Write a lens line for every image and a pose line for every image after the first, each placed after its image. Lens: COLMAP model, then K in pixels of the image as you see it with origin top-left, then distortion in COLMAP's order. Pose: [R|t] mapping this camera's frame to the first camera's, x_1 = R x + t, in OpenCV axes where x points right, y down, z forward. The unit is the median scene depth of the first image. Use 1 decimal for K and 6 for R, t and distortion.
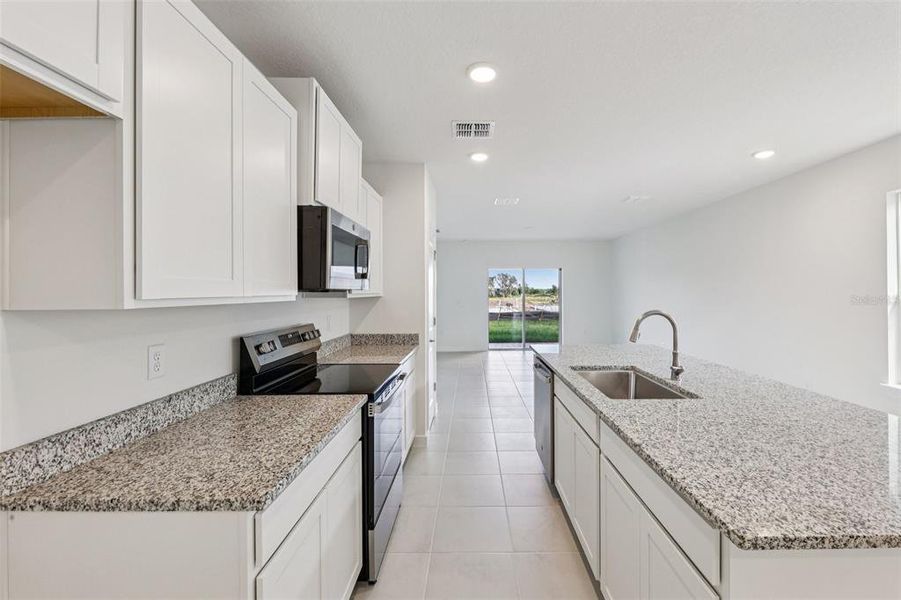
lens RADIAL K [[393.6, 0, 452.1], [0, 393.6, 291.1], [0, 0, 1]] dist [0.019326, -0.006439]
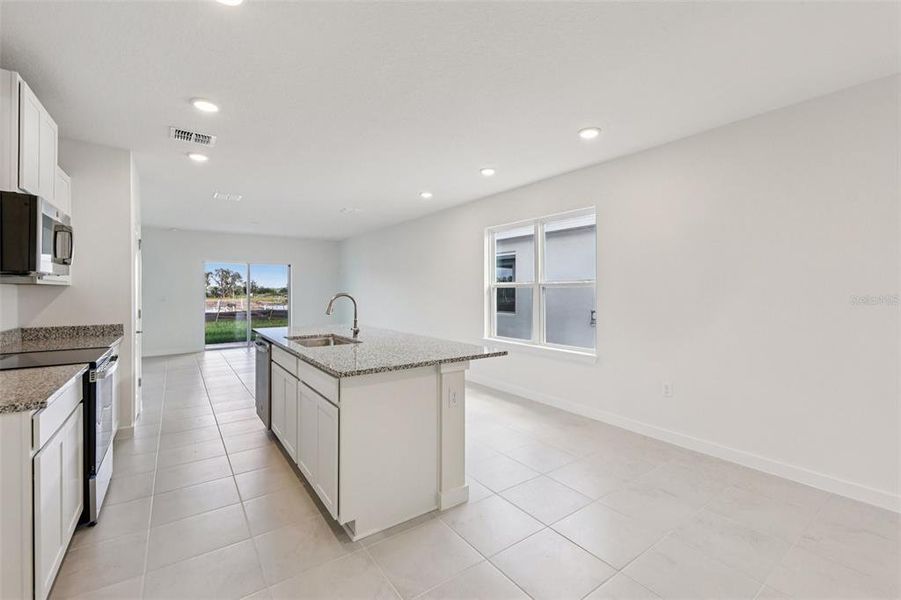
lens RADIAL K [[393.6, 0, 470.1], [0, 393.6, 288.8], [0, 0, 1]] dist [0.019326, -0.006439]
pose [[0.773296, 0.001830, 0.634043, -0.060360], [-0.000333, 0.999997, -0.002479, 0.029976], [-0.634045, 0.001706, 0.773294, -0.411796]]
